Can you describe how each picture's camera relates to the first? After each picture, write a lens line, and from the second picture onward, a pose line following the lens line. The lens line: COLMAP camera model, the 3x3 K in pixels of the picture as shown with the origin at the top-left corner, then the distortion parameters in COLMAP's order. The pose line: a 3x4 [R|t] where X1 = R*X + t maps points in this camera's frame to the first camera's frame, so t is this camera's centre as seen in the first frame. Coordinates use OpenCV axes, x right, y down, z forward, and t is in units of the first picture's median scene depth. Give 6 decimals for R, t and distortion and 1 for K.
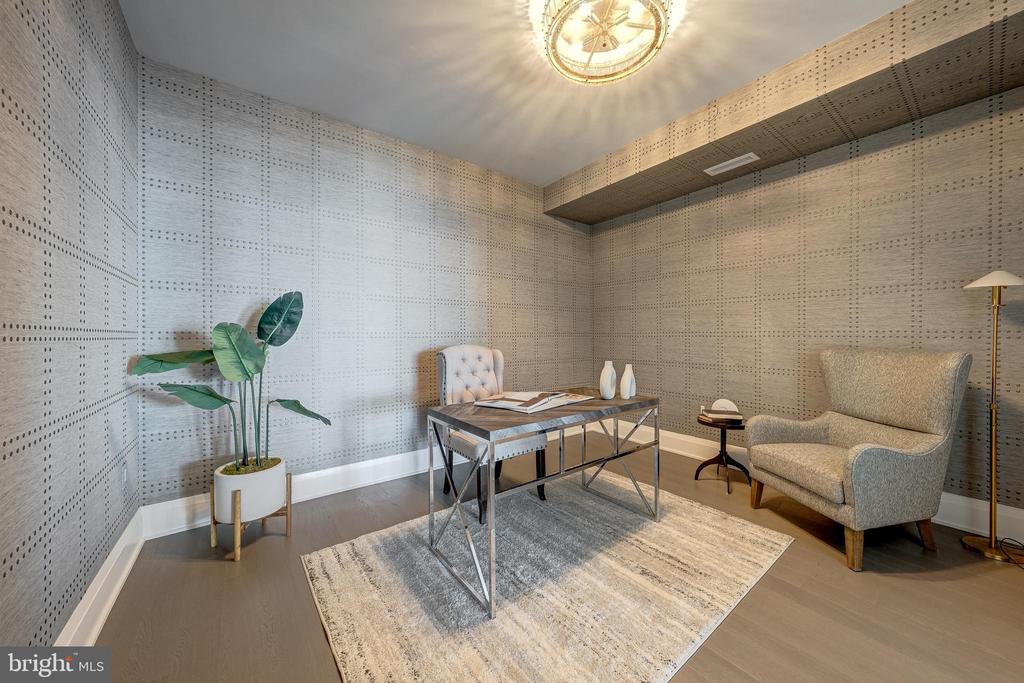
lens RADIAL K [[354.3, 0, 510.8], [0, 354.3, 336.3], [0, 0, 1]] dist [-0.007097, 0.000280]
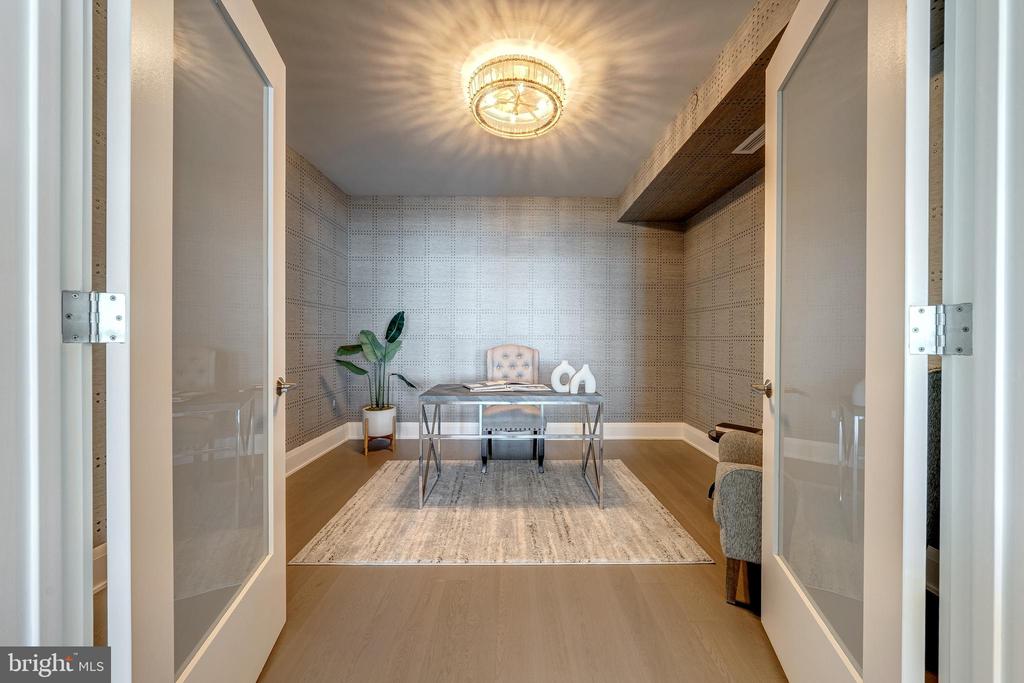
lens RADIAL K [[354.2, 0, 517.6], [0, 354.2, 340.5], [0, 0, 1]] dist [0.000487, -0.000031]
pose [[0.802490, 0.011363, -0.596557, 0.915865], [-0.008083, 0.999934, 0.008173, -0.004119], [0.596610, -0.001737, 0.802529, -0.039819]]
